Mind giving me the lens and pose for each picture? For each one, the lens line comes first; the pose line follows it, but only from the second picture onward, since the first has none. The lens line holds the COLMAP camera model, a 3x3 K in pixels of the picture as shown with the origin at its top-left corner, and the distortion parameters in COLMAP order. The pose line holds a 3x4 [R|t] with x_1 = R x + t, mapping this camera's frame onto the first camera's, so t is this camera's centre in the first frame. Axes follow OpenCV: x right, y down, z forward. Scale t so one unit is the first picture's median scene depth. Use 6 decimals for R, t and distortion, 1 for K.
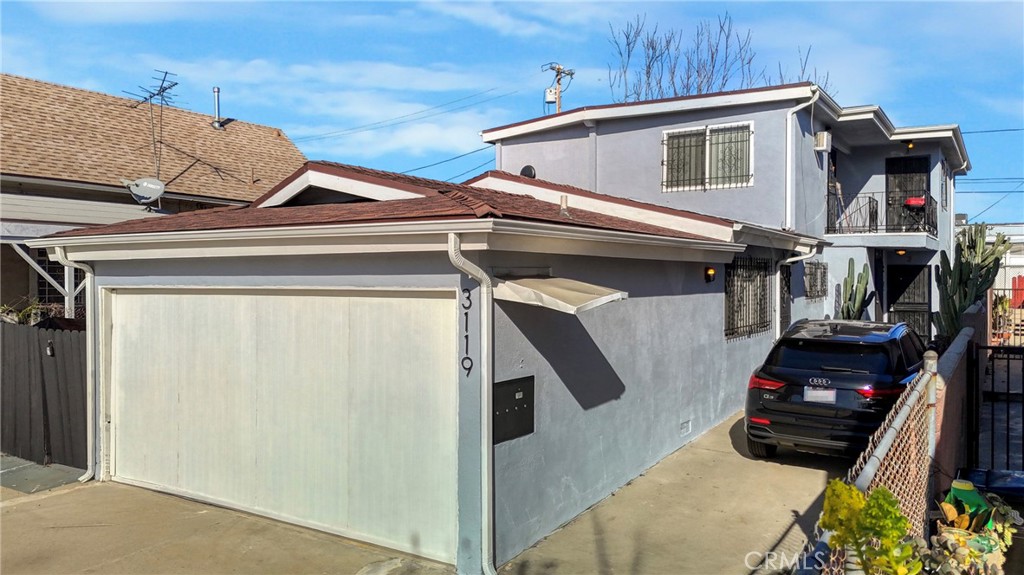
lens RADIAL K [[749.0, 0, 512.0], [0, 749.0, 287.5], [0, 0, 1]] dist [0.090678, -0.104090]
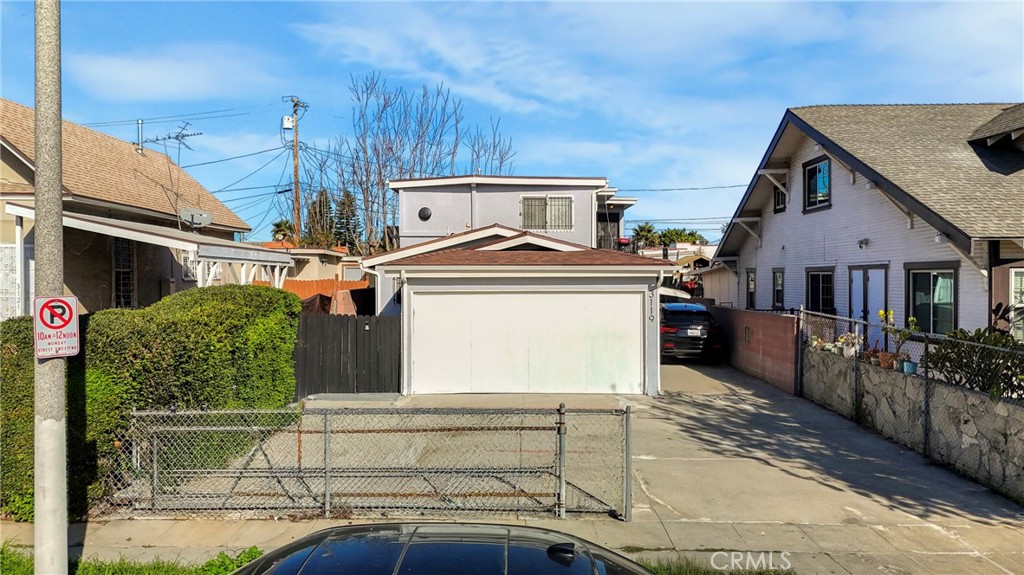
lens RADIAL K [[740.4, 0, 512.0], [0, 740.4, 287.5], [0, 0, 1]] dist [0.114293, -0.099126]
pose [[0.840871, -0.006411, 0.541198, -0.779023], [0.007871, 0.999969, -0.000385, -0.003987], [-0.541179, 0.004584, 0.840895, -0.398593]]
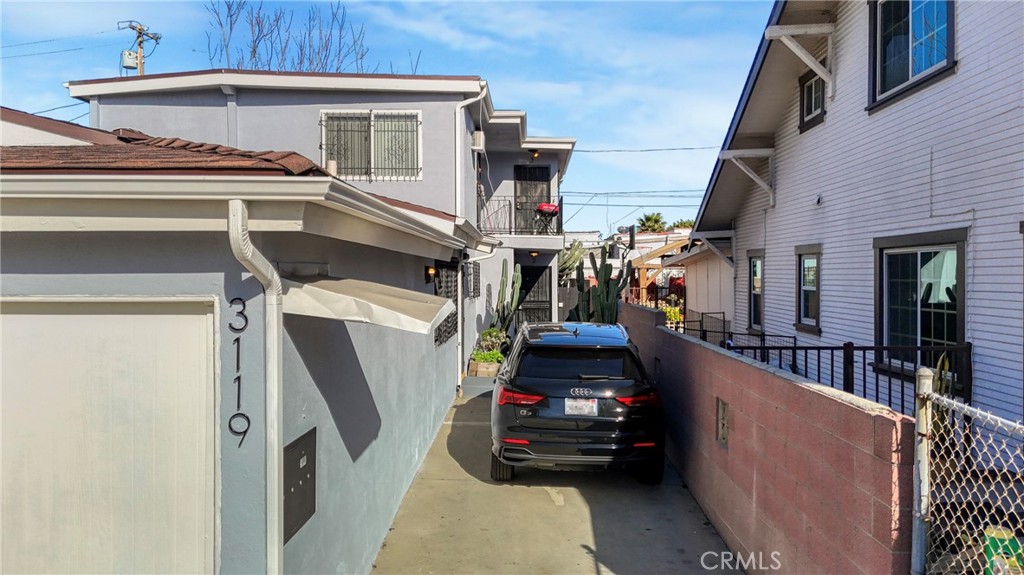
lens RADIAL K [[749.0, 0, 512.0], [0, 749.0, 287.5], [0, 0, 1]] dist [0.090678, -0.104090]
pose [[0.855129, -0.006580, 0.518374, -0.073991], [0.006156, 0.999978, 0.002539, -0.002616], [-0.518379, 0.001020, 0.855150, 0.151008]]
